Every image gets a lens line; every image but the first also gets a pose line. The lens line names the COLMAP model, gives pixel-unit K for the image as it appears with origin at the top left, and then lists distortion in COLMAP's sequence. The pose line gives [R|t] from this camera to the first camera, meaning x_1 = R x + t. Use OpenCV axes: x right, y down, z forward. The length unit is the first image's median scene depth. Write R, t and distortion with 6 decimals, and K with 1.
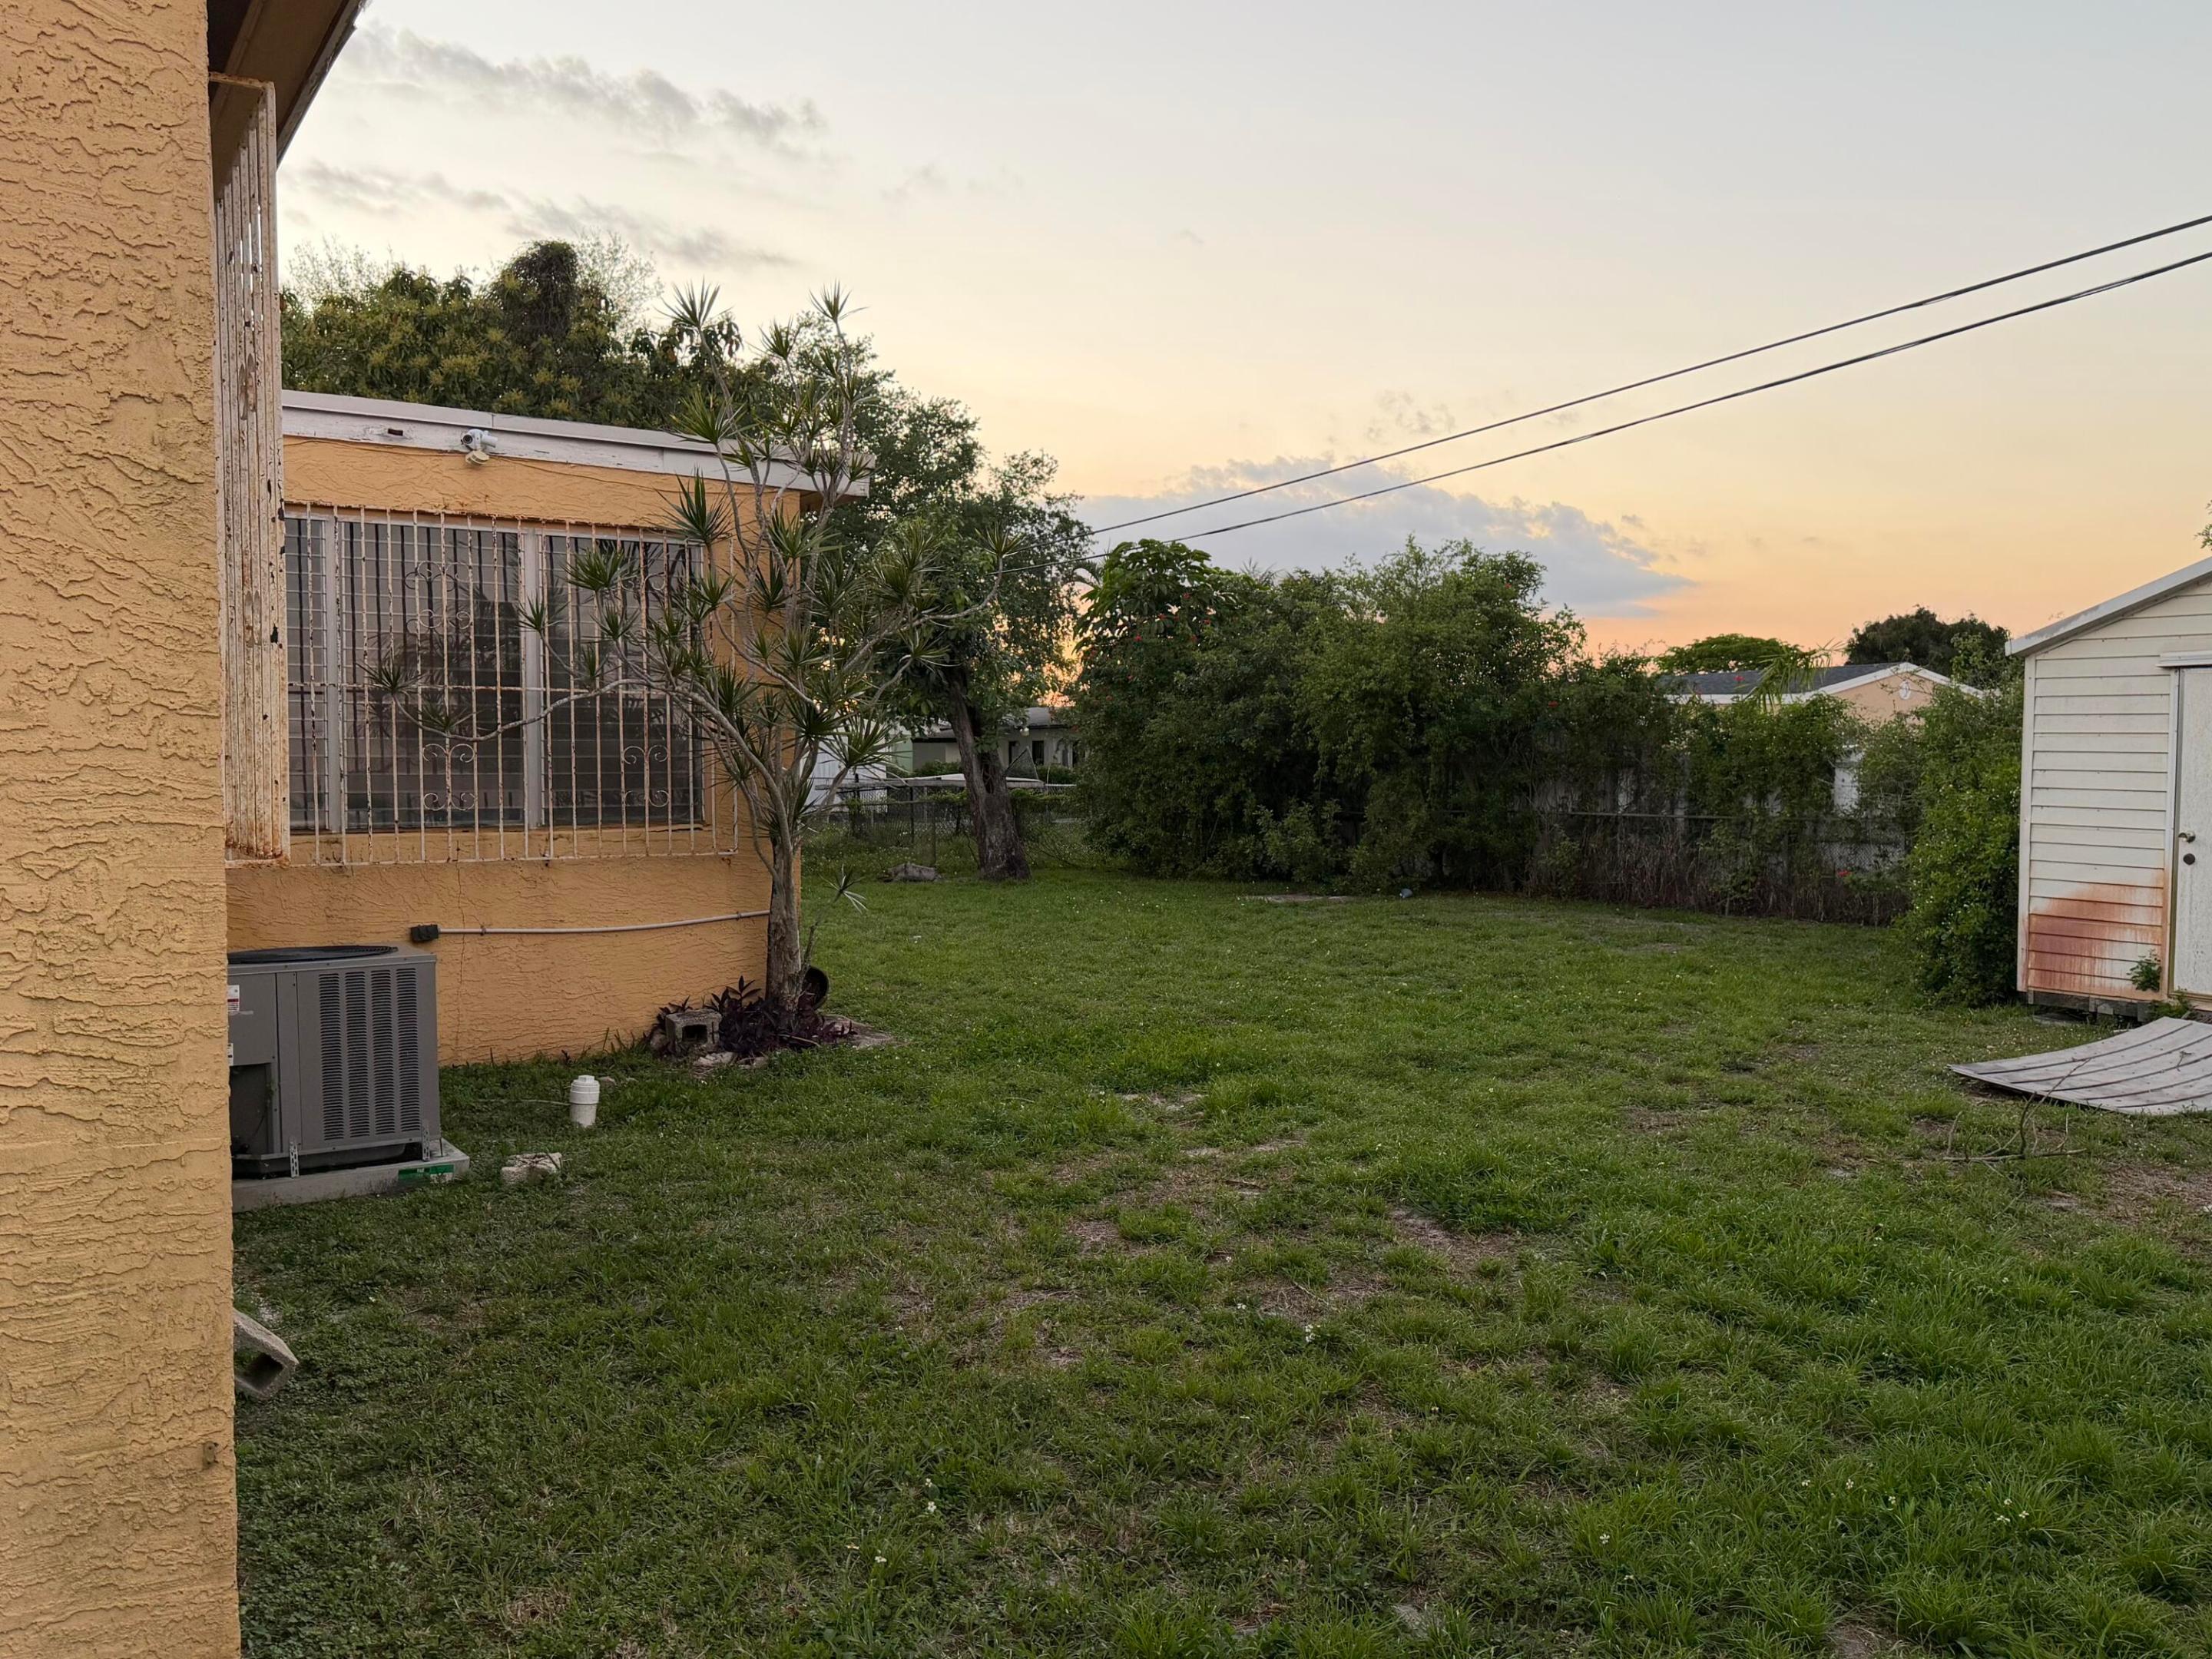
lens RADIAL K [[1763.3, 0, 1106.0], [0, 1763.3, 829.5], [0, 0, 1]] dist [0.075438, -0.109912]
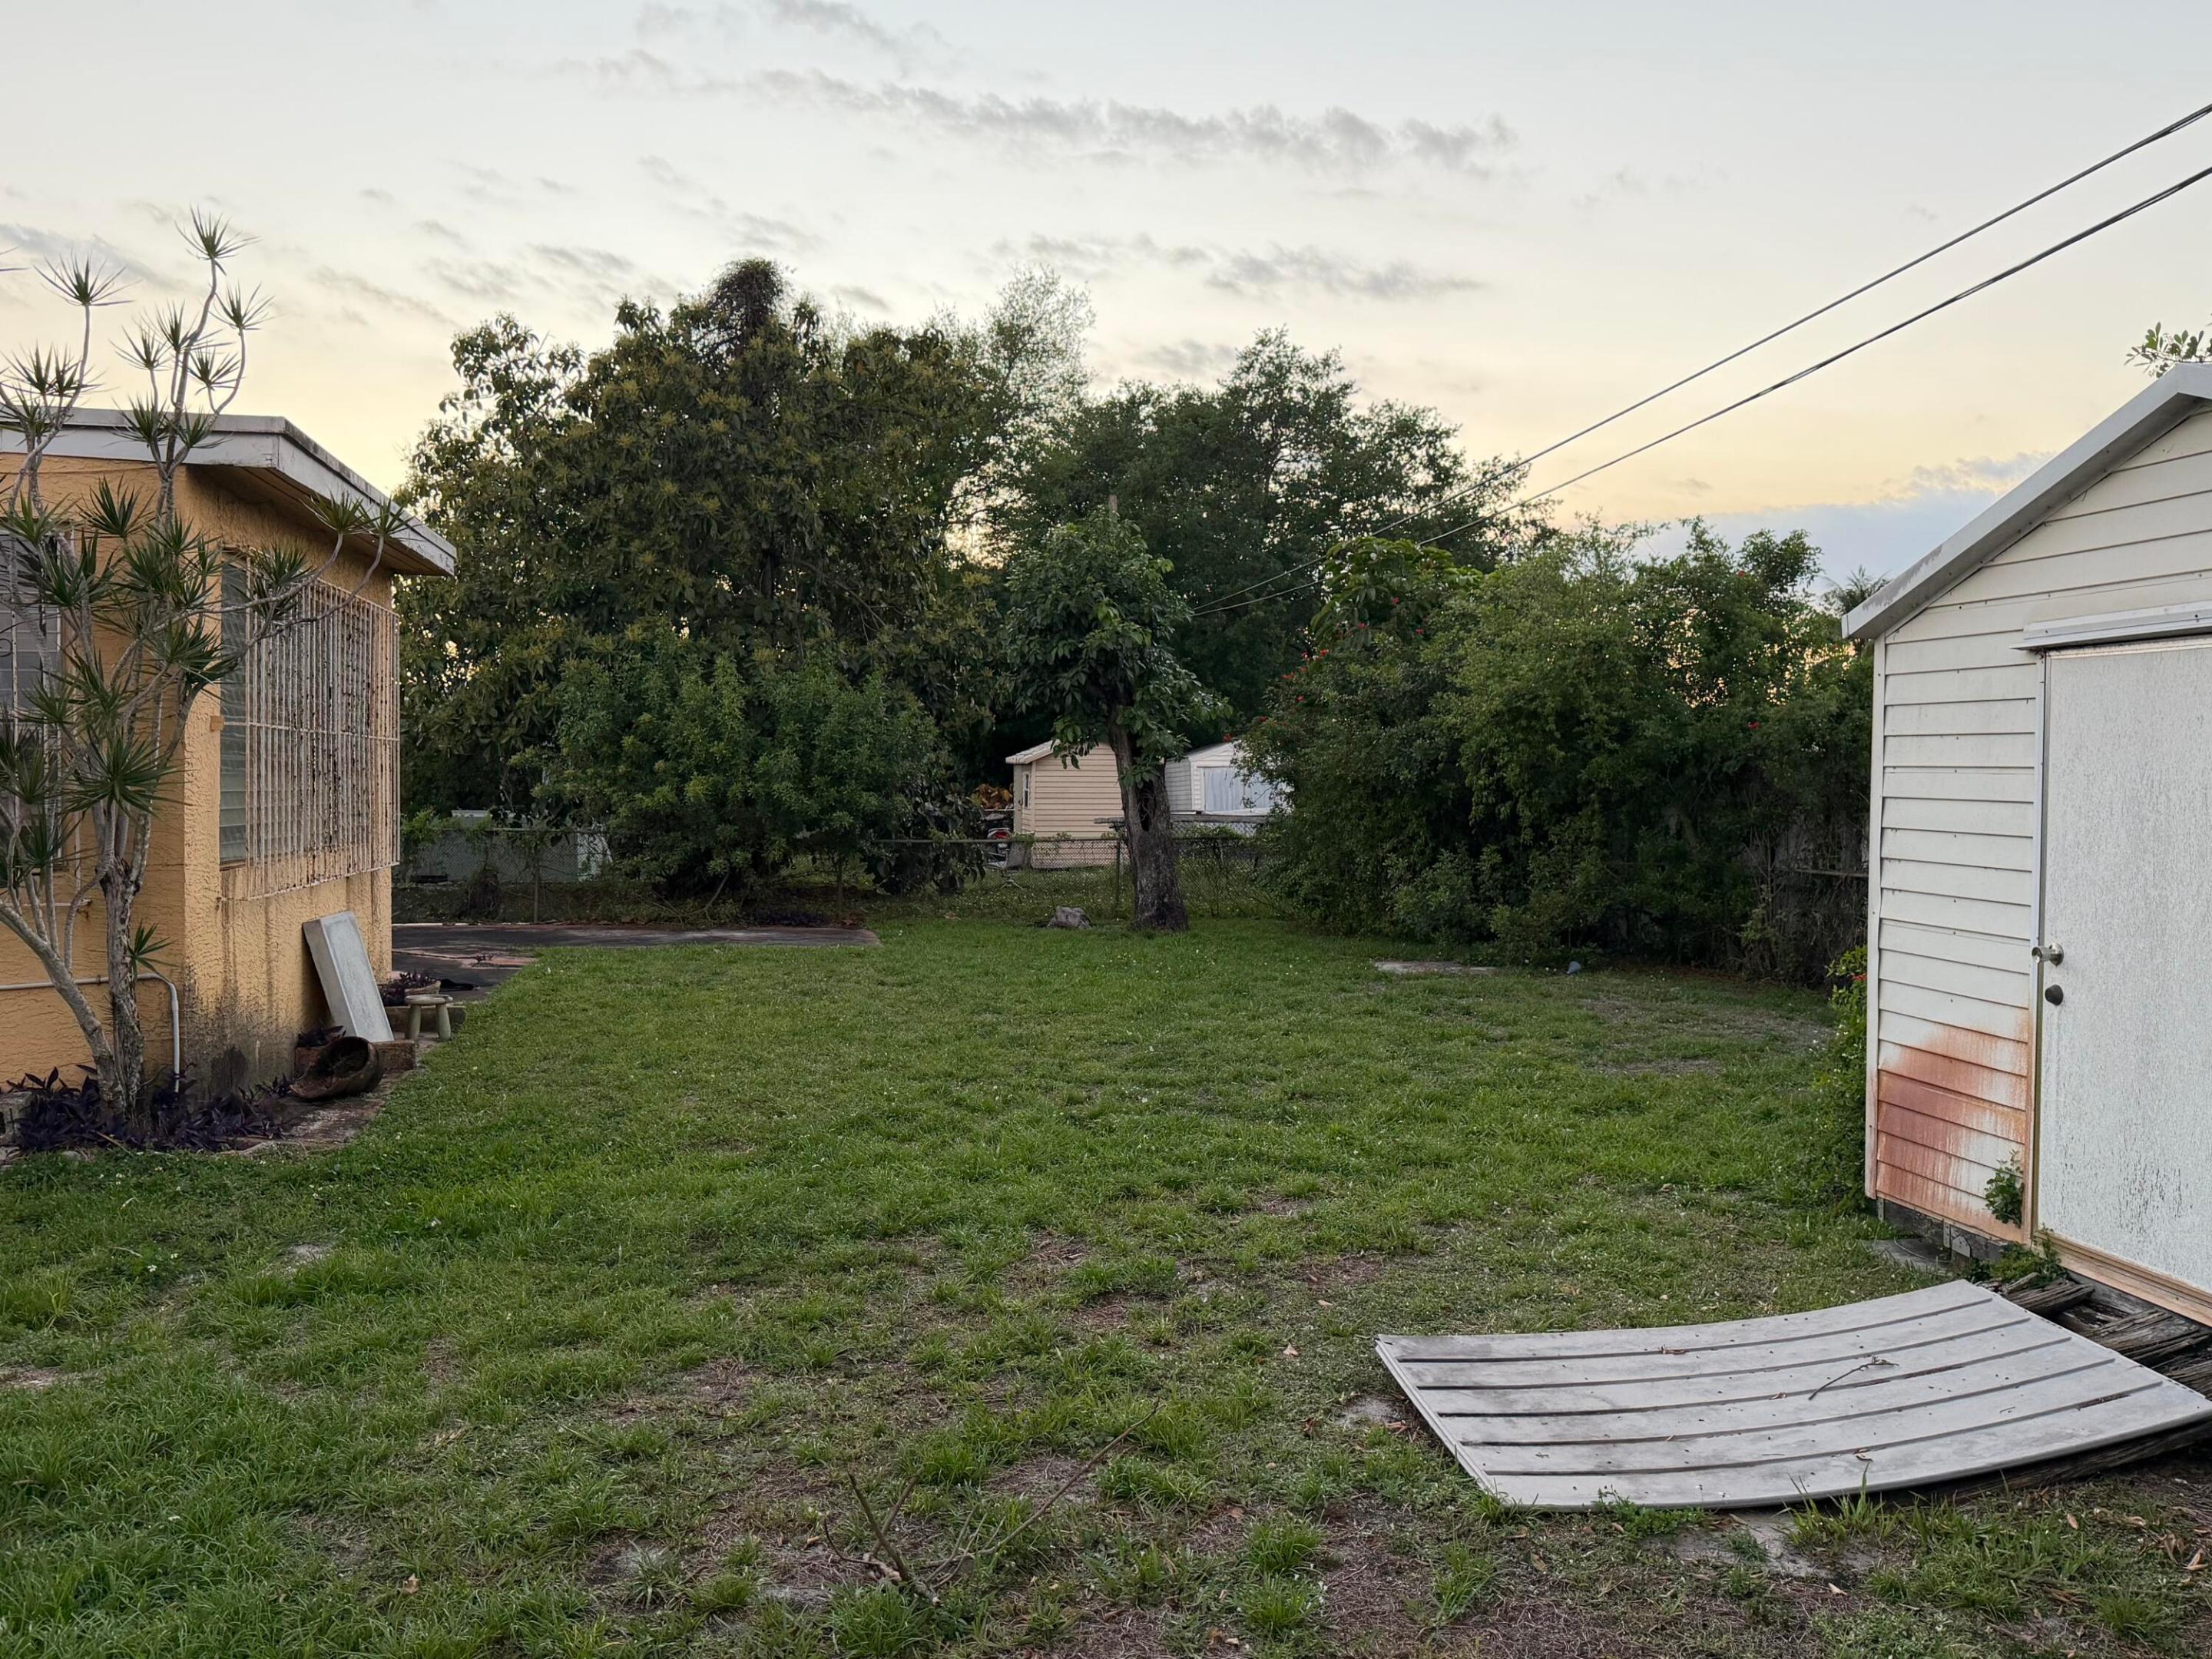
lens RADIAL K [[1763.3, 0, 1106.0], [0, 1763.3, 829.5], [0, 0, 1]] dist [0.075438, -0.109912]
pose [[0.928096, 0.018716, -0.371870, 0.444182], [-0.025159, 0.999606, -0.012481, -0.016811], [0.371490, 0.020939, 0.928201, 0.310835]]
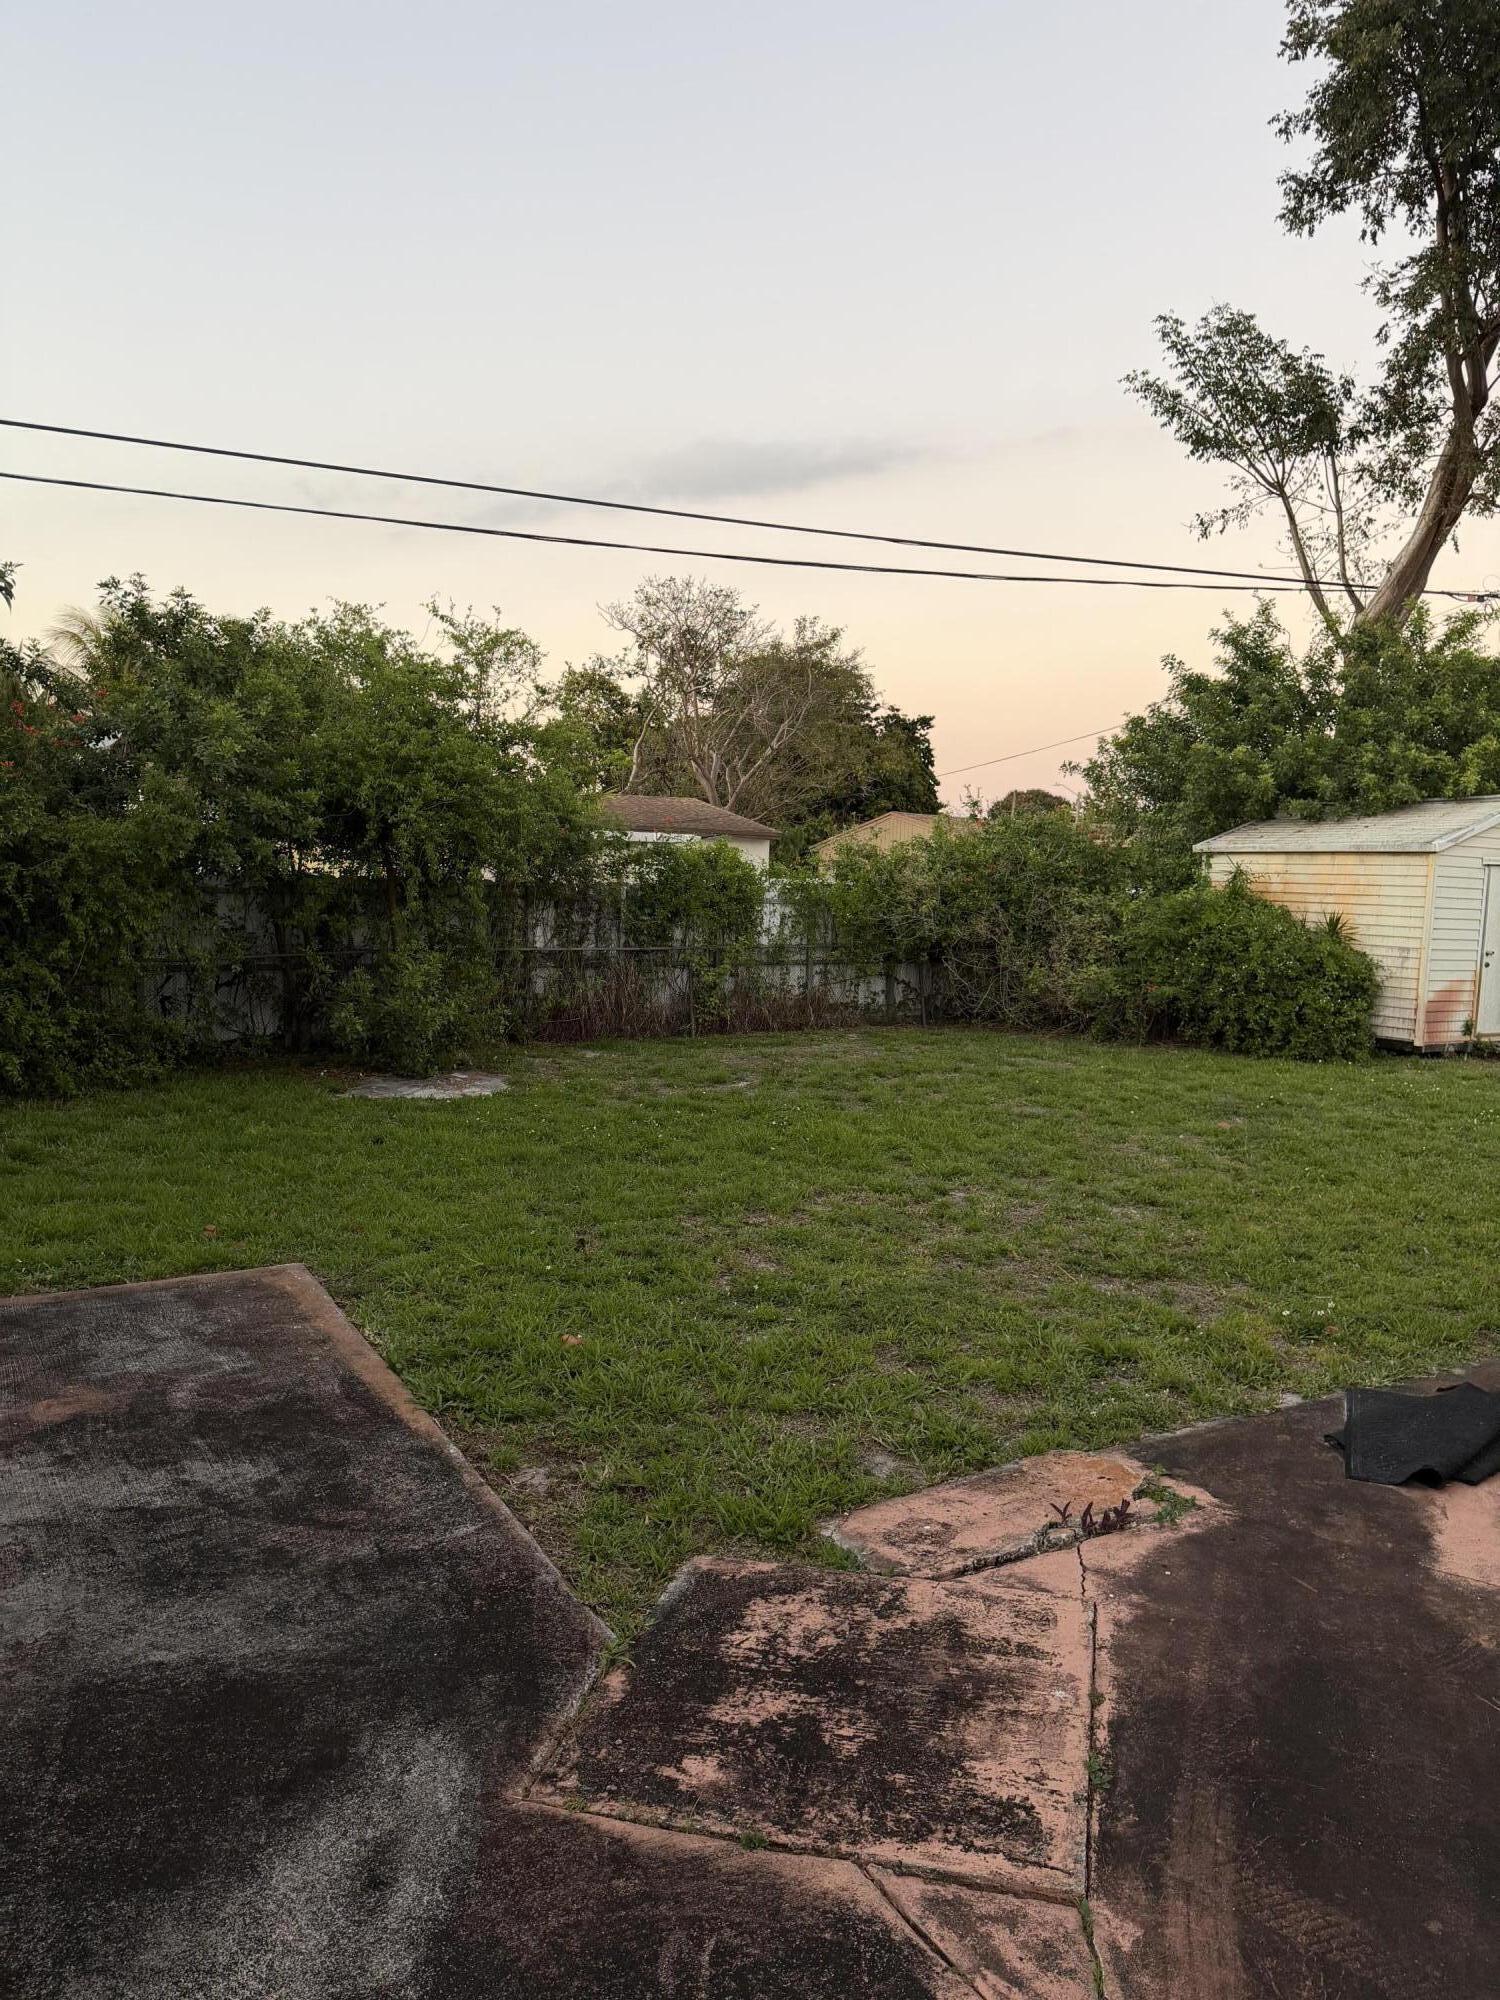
lens RADIAL K [[1342.6, 0, 750.0], [0, 1342.6, 1000.0], [0, 0, 1]] dist [0.157399, -0.314041]
pose [[0.032847, -0.079606, 0.996285, -0.745379], [0.014327, 0.996758, 0.079171, -0.061606], [-0.999358, 0.011673, 0.033881, 1.442215]]
